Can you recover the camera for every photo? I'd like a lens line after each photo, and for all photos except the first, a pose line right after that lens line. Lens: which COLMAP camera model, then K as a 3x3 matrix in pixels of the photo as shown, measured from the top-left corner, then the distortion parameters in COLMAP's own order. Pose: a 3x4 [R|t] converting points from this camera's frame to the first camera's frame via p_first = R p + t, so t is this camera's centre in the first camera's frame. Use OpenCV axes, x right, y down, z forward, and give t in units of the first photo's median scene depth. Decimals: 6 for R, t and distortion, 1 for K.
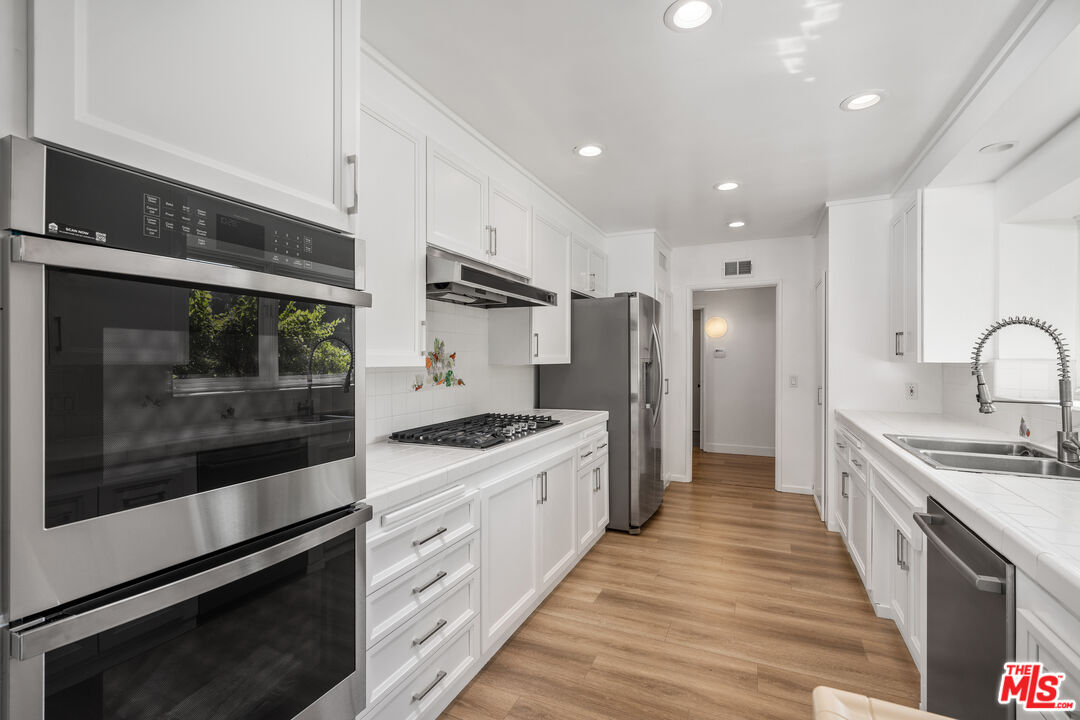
lens RADIAL K [[498.6, 0, 531.6], [0, 498.6, 359.8], [0, 0, 1]] dist [-0.004260, -0.001016]
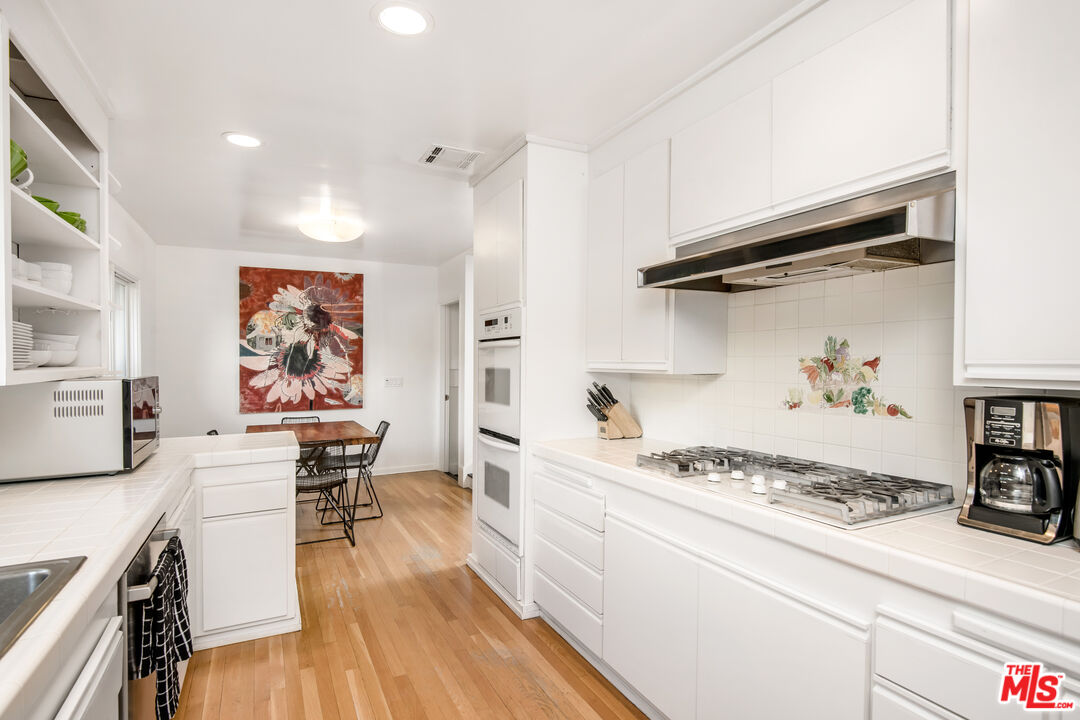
lens RADIAL K [[539.6, 0, 552.1], [0, 539.6, 346.2], [0, 0, 1]] dist [-0.003719, -0.001323]
pose [[-0.606605, -0.014469, -0.794872, 0.573901], [0.005739, 0.999729, -0.022578, -0.015575], [0.794983, -0.018257, -0.606357, 1.088150]]
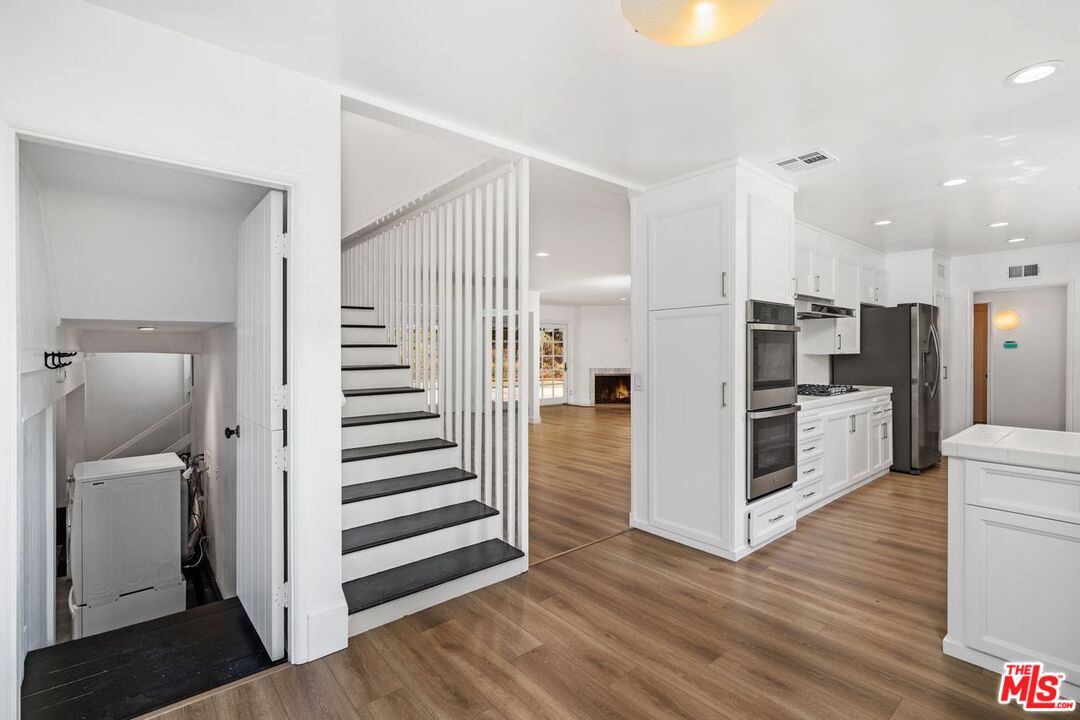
lens RADIAL K [[498.6, 0, 535.1], [0, 498.6, 354.4], [0, 0, 1]] dist [-0.004260, -0.001016]
pose [[0.905549, -0.000852, -0.424240, -0.211750], [0.002772, 0.999989, 0.003908, 0.000996], [0.424232, -0.004715, 0.905541, -0.912499]]
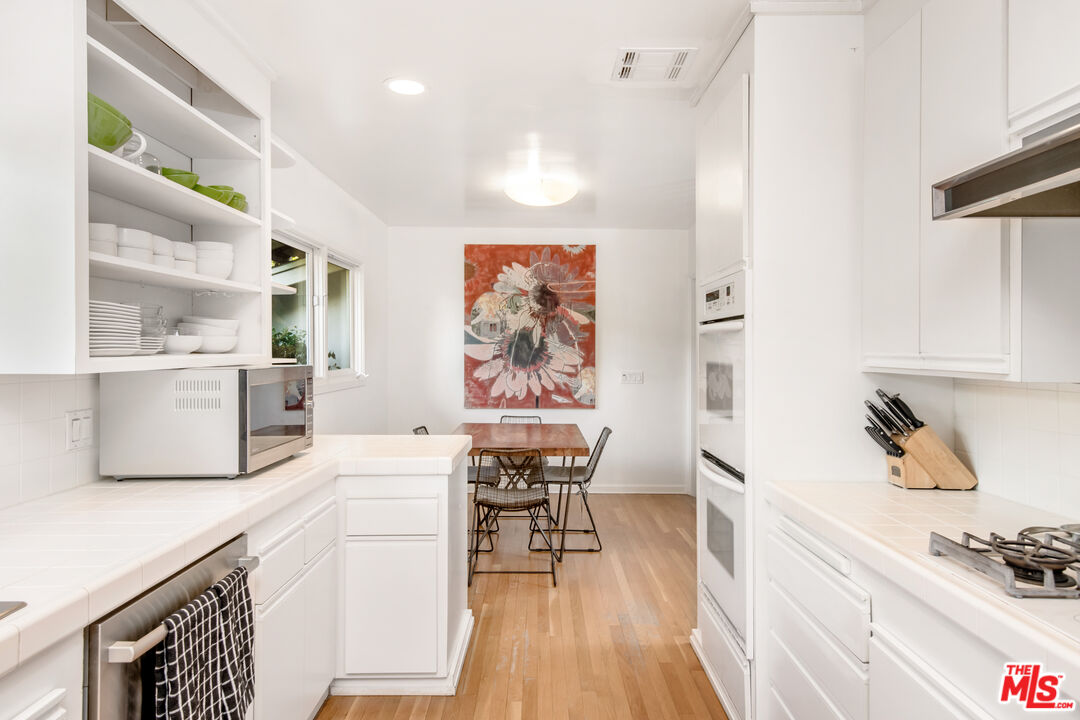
lens RADIAL K [[657.6, 0, 550.8], [0, 657.6, 321.8], [0, 0, 1]] dist [0.025395, -0.008490]
pose [[-0.898652, -0.021287, -0.438146, 0.381034], [-0.003488, 0.999137, -0.041388, -0.014874], [0.438649, -0.035665, -0.897950, 1.047083]]
